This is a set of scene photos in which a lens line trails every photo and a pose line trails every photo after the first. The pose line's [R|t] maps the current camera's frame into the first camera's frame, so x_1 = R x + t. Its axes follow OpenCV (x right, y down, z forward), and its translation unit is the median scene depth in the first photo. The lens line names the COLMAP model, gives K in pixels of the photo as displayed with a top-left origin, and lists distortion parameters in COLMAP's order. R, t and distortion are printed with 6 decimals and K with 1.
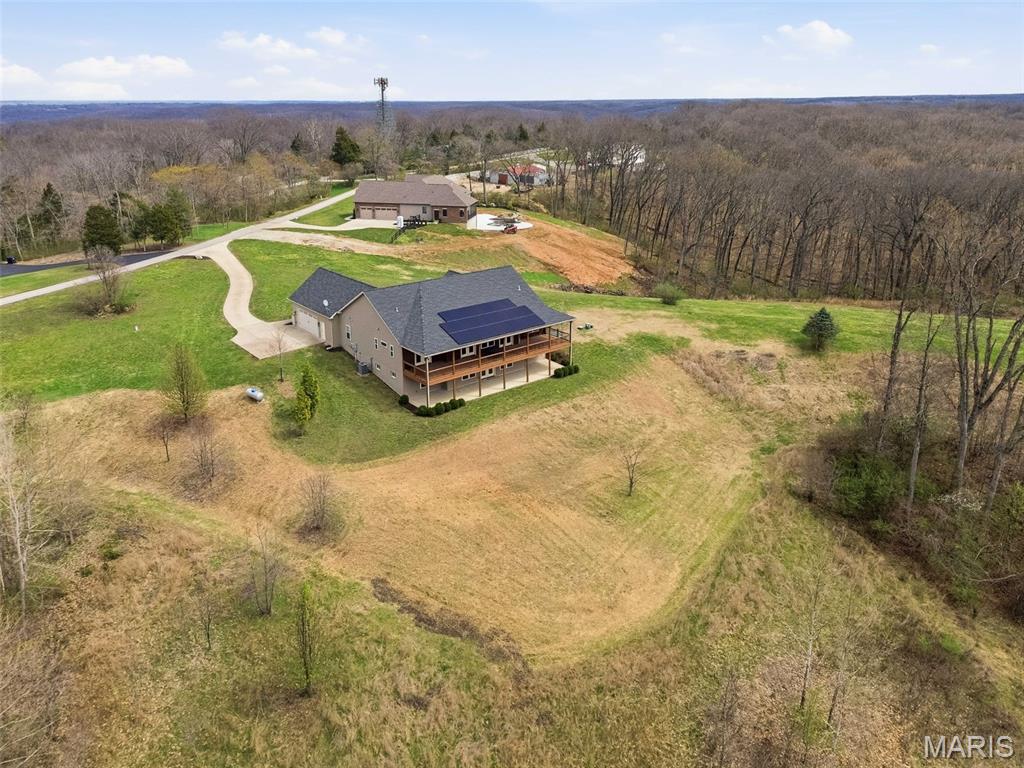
lens RADIAL K [[725.2, 0, 510.6], [0, 725.2, 382.8], [0, 0, 1]] dist [0.072255, -0.060550]
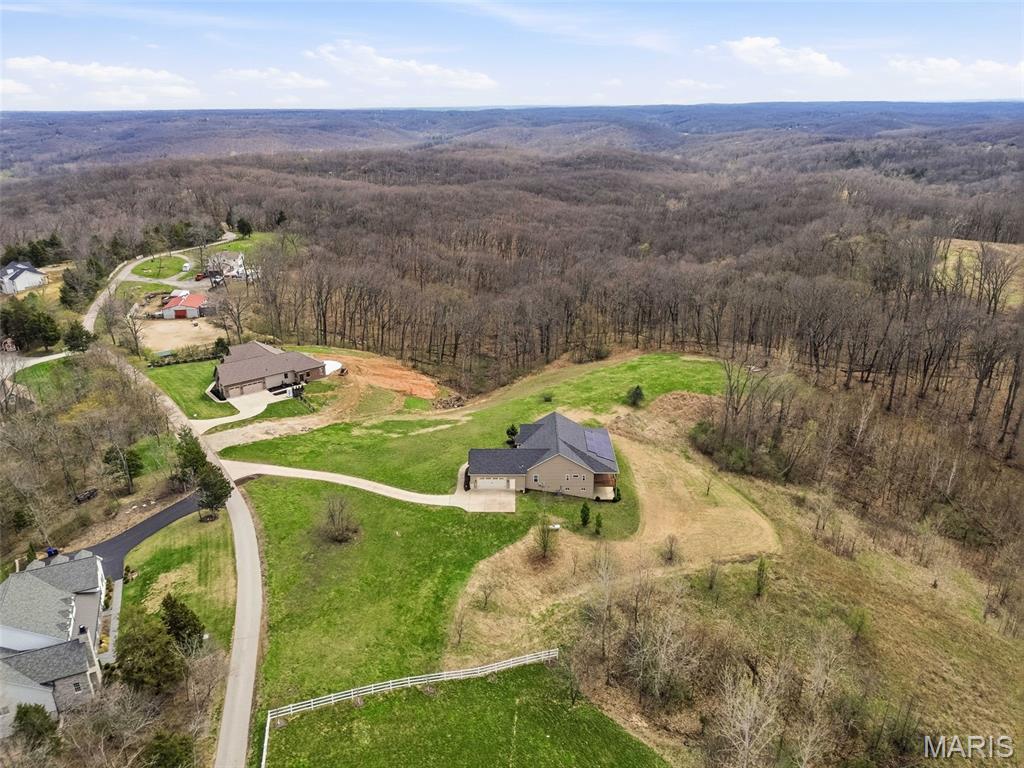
lens RADIAL K [[725.2, 0, 514.9], [0, 725.2, 380.4], [0, 0, 1]] dist [0.072255, -0.060550]
pose [[0.650254, -0.273354, 0.708835, -1.443623], [0.281322, 0.953337, 0.109571, -0.505222], [-0.705711, 0.128162, 0.696812, -0.216358]]
